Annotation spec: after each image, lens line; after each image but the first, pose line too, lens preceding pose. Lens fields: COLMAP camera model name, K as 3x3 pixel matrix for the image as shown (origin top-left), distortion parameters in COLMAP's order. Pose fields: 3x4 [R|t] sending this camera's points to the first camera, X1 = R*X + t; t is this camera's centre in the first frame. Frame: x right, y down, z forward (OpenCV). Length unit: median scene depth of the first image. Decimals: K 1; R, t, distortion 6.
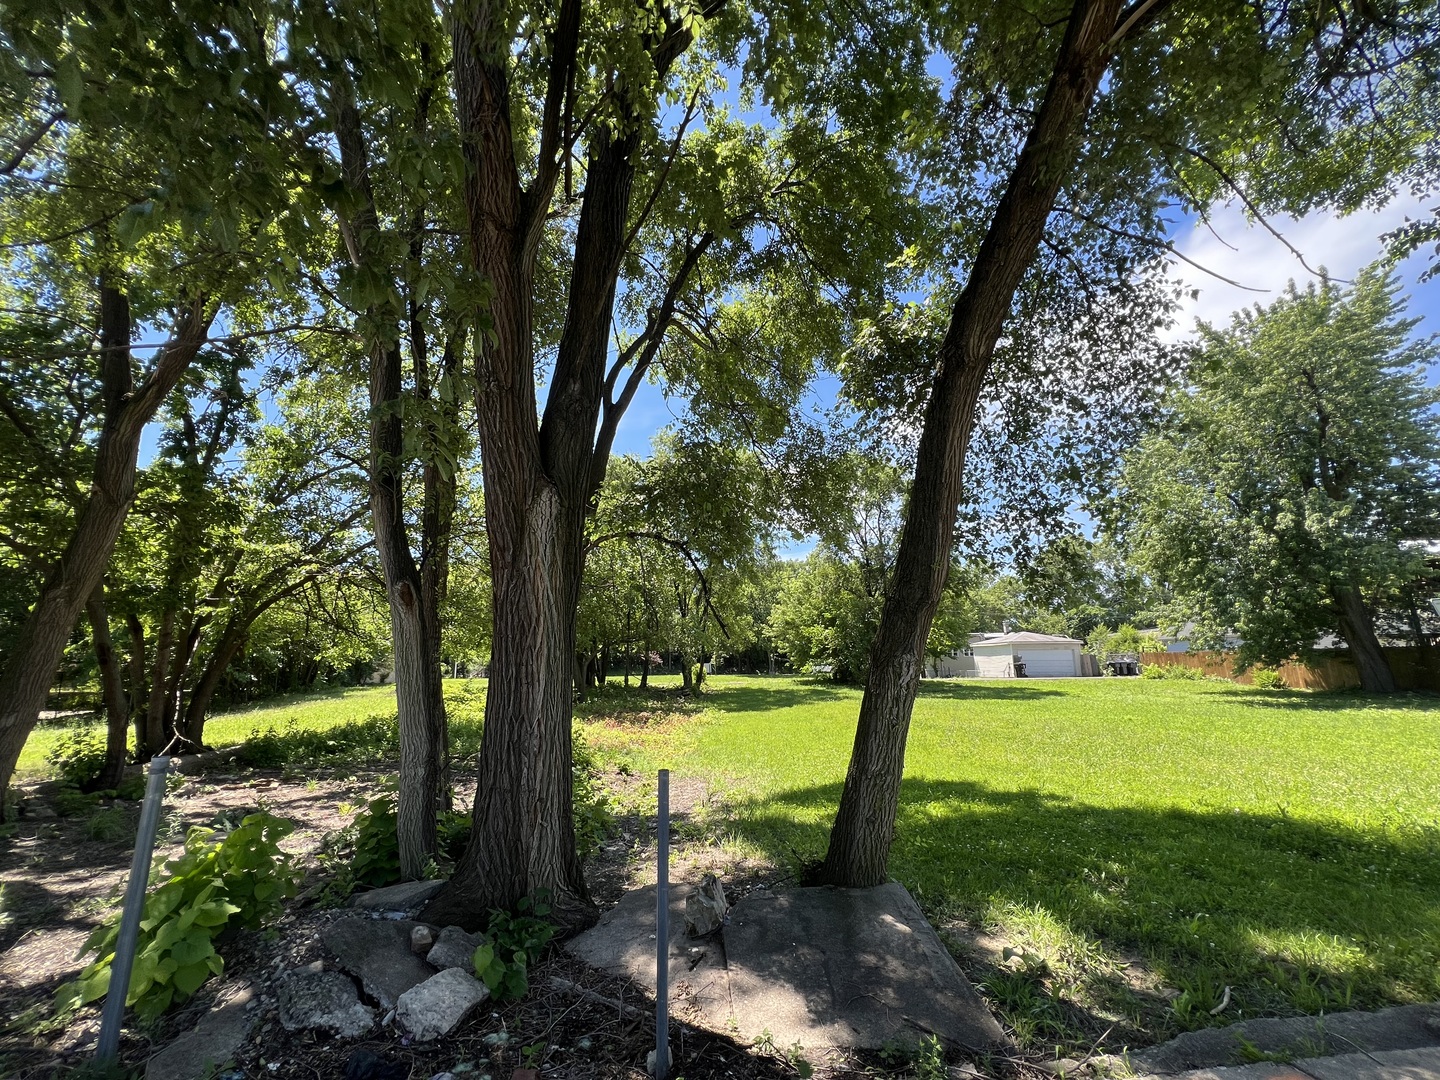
lens RADIAL K [[583.0, 0, 720.0], [0, 583.0, 540.0], [0, 0, 1]] dist [0.006411, 0.000137]
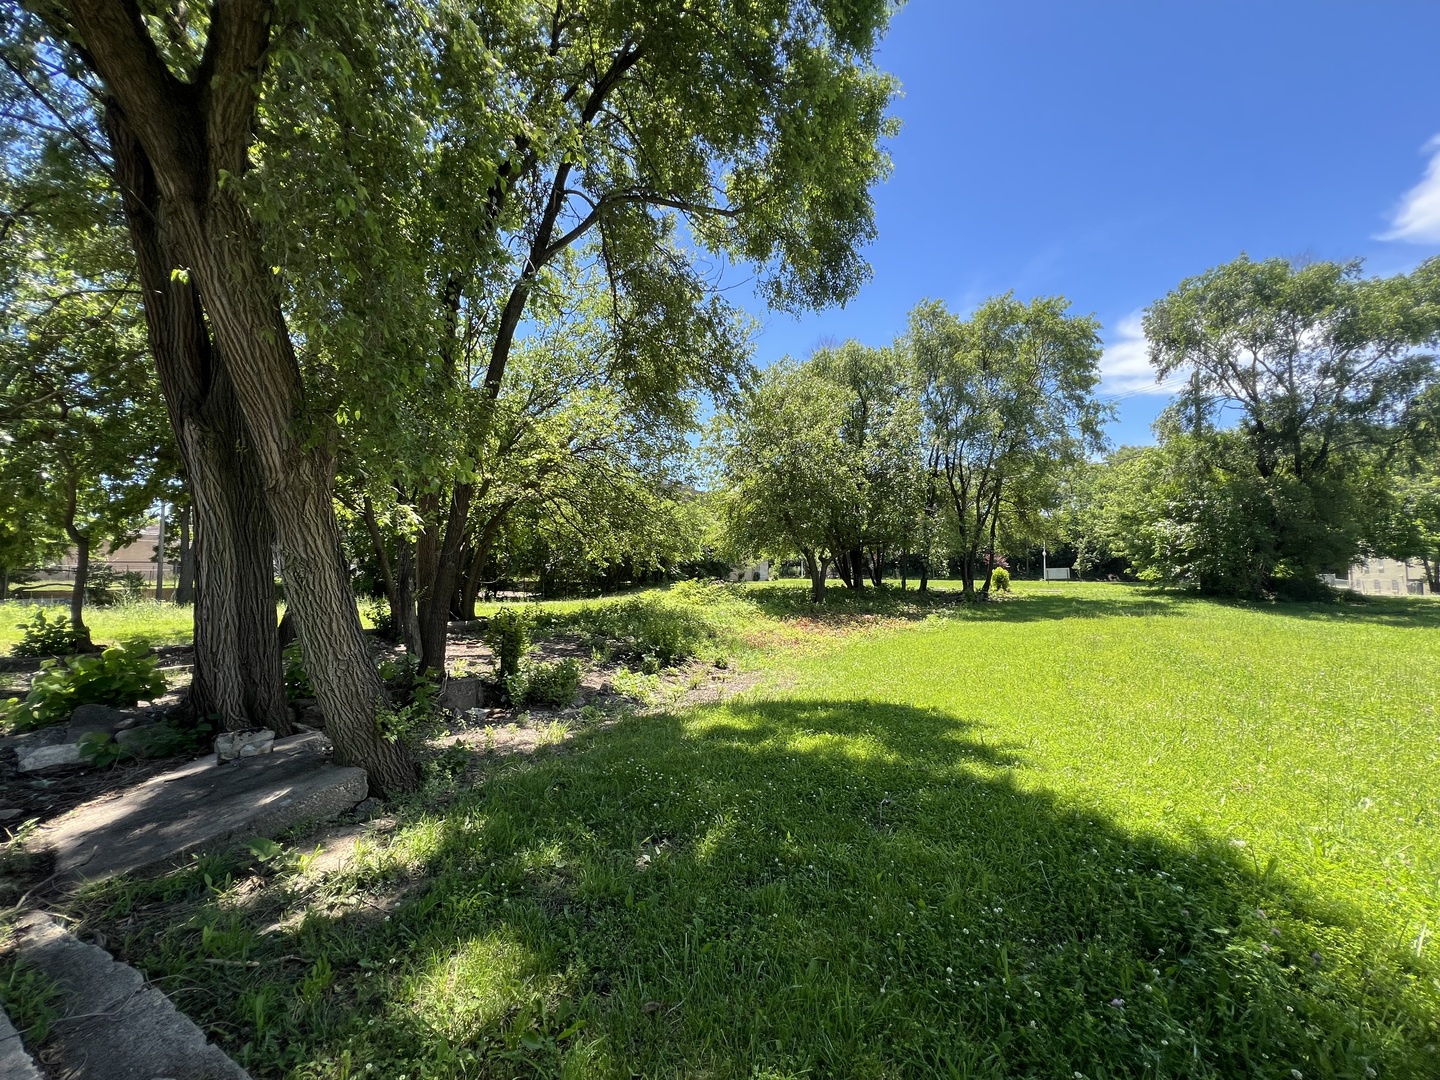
lens RADIAL K [[592.8, 0, 720.0], [0, 592.8, 540.0], [0, 0, 1]] dist [0.001676, 0.000089]
pose [[0.810039, -0.014652, -0.586193, 0.161947], [0.110178, 0.985685, 0.127614, 0.015296], [0.575932, -0.167958, 0.800058, 0.068464]]
